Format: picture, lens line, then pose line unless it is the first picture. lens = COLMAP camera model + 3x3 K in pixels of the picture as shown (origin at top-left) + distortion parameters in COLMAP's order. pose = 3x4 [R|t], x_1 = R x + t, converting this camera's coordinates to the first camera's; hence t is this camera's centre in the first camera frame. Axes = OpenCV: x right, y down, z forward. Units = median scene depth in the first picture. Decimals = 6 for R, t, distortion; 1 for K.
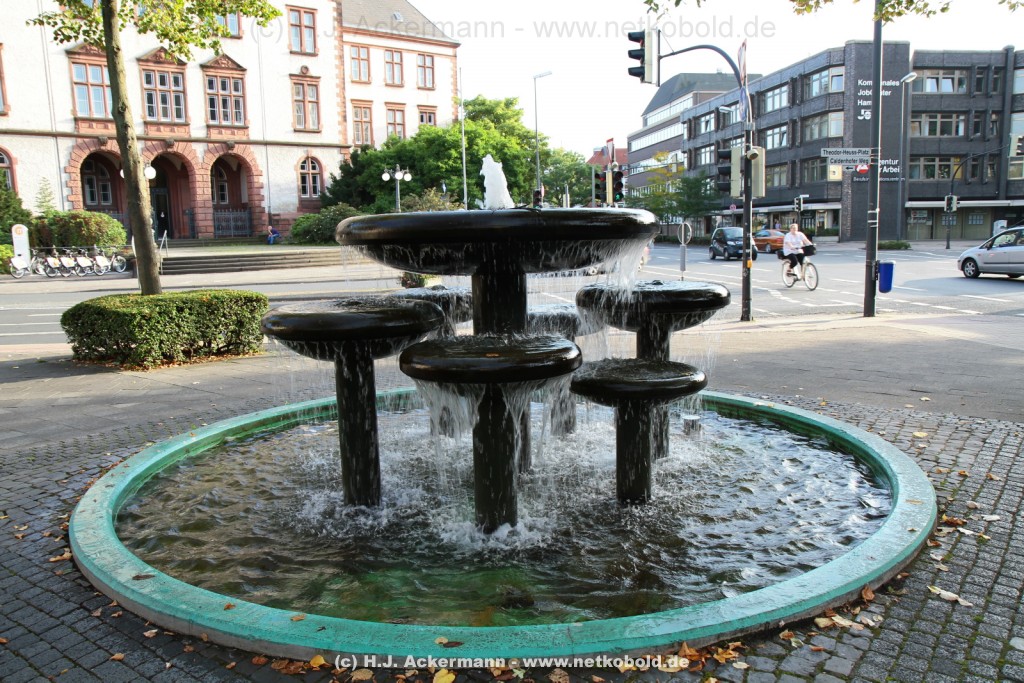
lens RADIAL K [[812.1, 0, 512.0], [0, 812.1, 341.5], [0, 0, 1]] dist [-0.101837, 0.118668]
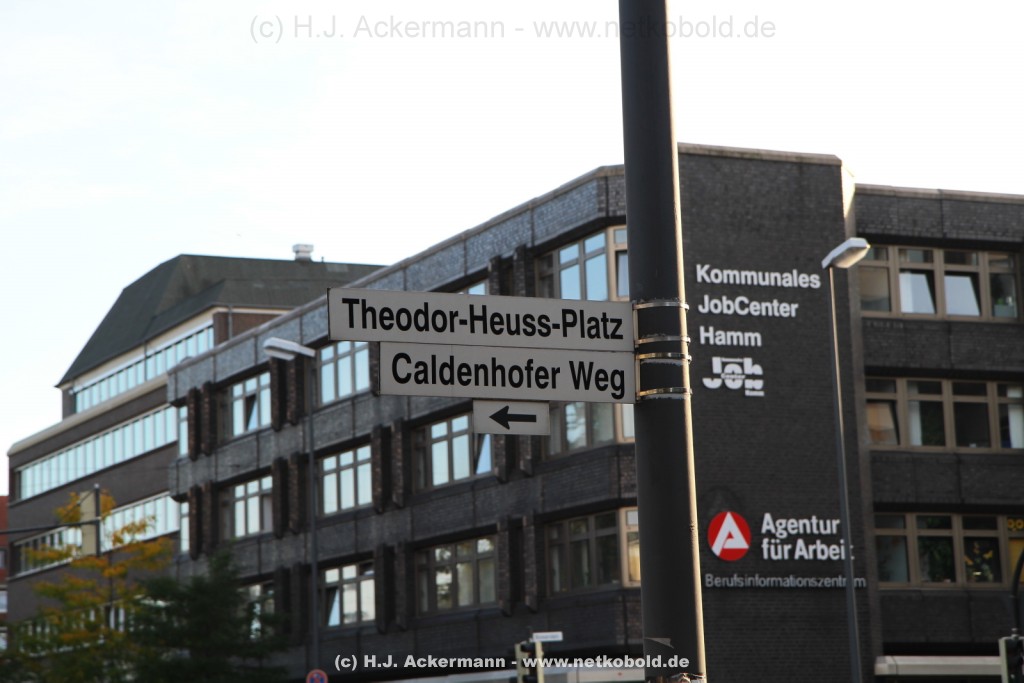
lens RADIAL K [[2392.6, 0, 512.0], [0, 2392.6, 341.5], [0, 0, 1]] dist [0.341009, 0.498448]
pose [[0.953948, 0.039076, 0.297415, 0.083778], [0.052046, 0.954881, -0.292394, -0.027599], [-0.295422, 0.294408, 0.908873, 0.168107]]
